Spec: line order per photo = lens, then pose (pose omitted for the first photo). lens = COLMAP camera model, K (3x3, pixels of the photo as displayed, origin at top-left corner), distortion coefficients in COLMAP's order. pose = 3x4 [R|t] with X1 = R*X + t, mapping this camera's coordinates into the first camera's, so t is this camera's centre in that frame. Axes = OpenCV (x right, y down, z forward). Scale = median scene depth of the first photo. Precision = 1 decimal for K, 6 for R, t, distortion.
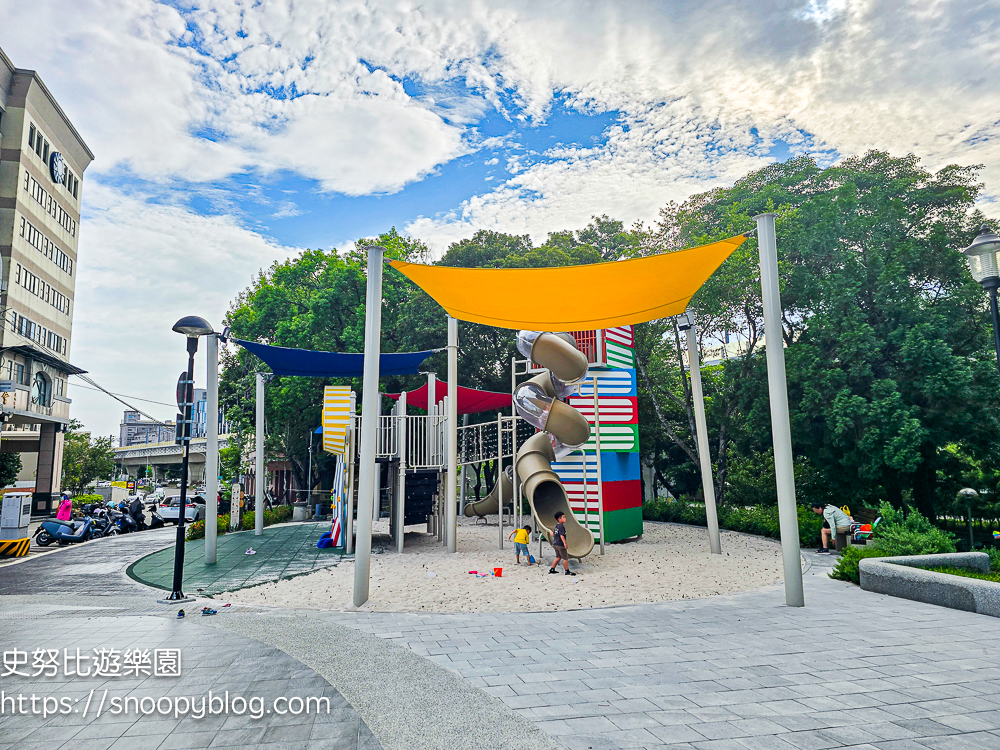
lens RADIAL K [[679.3, 0, 500.0], [0, 679.3, 375.0], [0, 0, 1]] dist [0.003791, 0.000876]
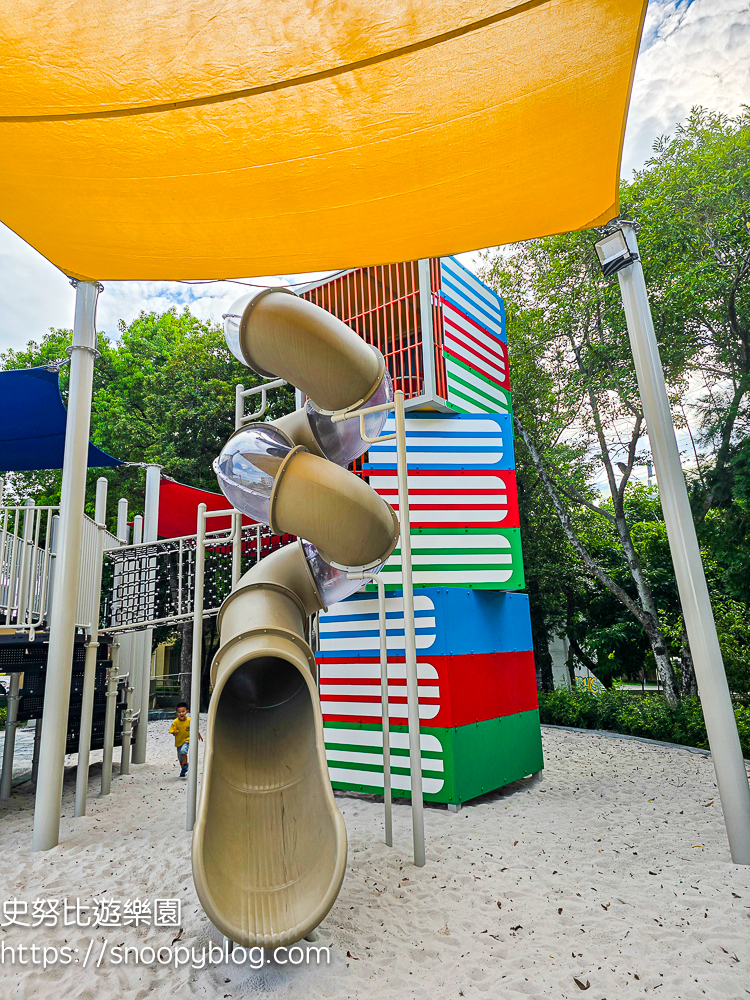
lens RADIAL K [[679.3, 0, 375.0], [0, 679.3, 500.0], [0, 0, 1]] dist [0.003791, 0.000876]
pose [[0.998362, -0.028249, -0.049753, 0.128814], [0.024288, 0.996617, -0.078510, 0.087295], [0.051803, 0.077173, 0.995671, 0.536198]]
